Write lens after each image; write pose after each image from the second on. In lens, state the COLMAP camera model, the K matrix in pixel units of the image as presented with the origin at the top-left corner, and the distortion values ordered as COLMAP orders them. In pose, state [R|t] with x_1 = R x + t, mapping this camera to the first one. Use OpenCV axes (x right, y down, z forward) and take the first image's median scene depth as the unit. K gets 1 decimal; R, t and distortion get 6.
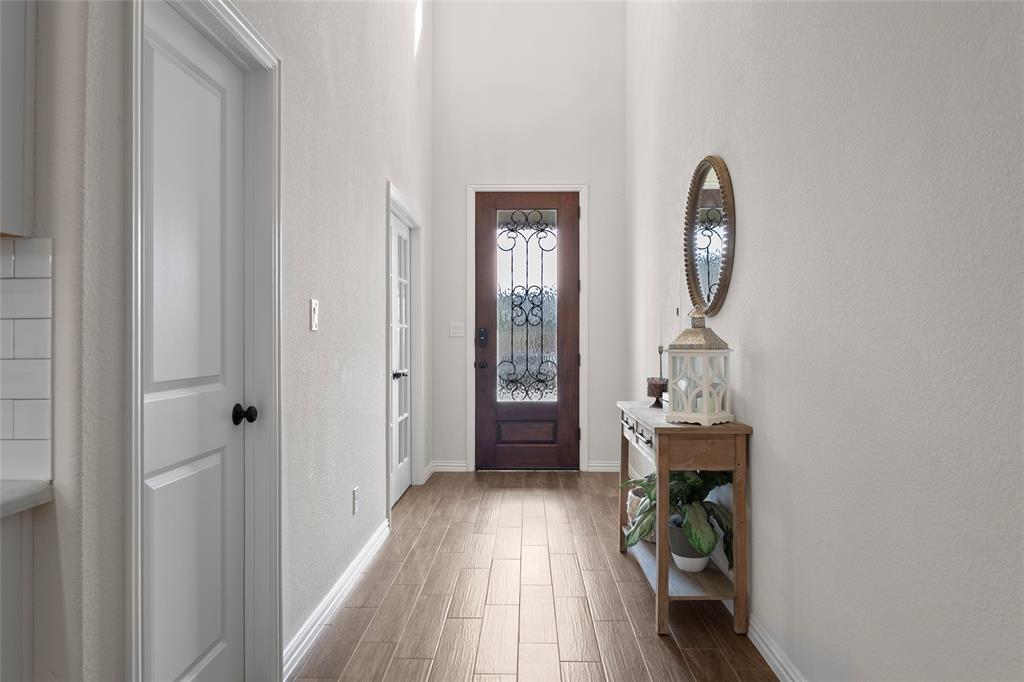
lens RADIAL K [[678.7, 0, 516.1], [0, 678.7, 334.7], [0, 0, 1]] dist [-0.004819, -0.002920]
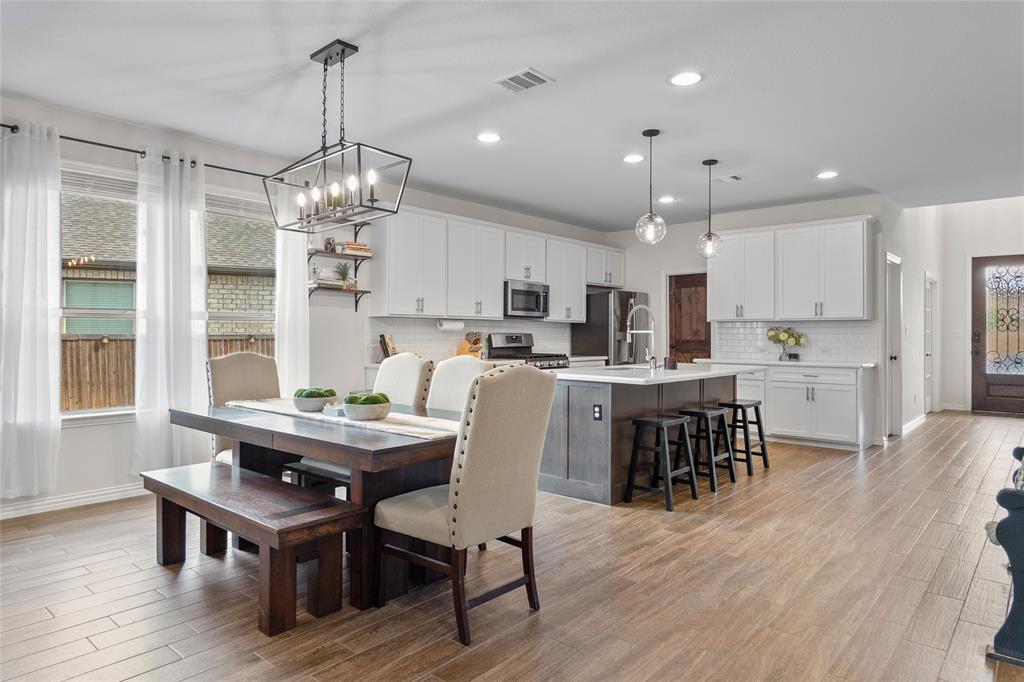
lens RADIAL K [[619.3, 0, 515.5], [0, 619.3, 333.5], [0, 0, 1]] dist [0.001400, -0.000032]
pose [[0.763007, -0.000216, -0.646390, 0.085615], [0.000339, 1.000000, 0.000065, -0.007839], [0.646390, -0.000269, 0.763007, -1.129490]]
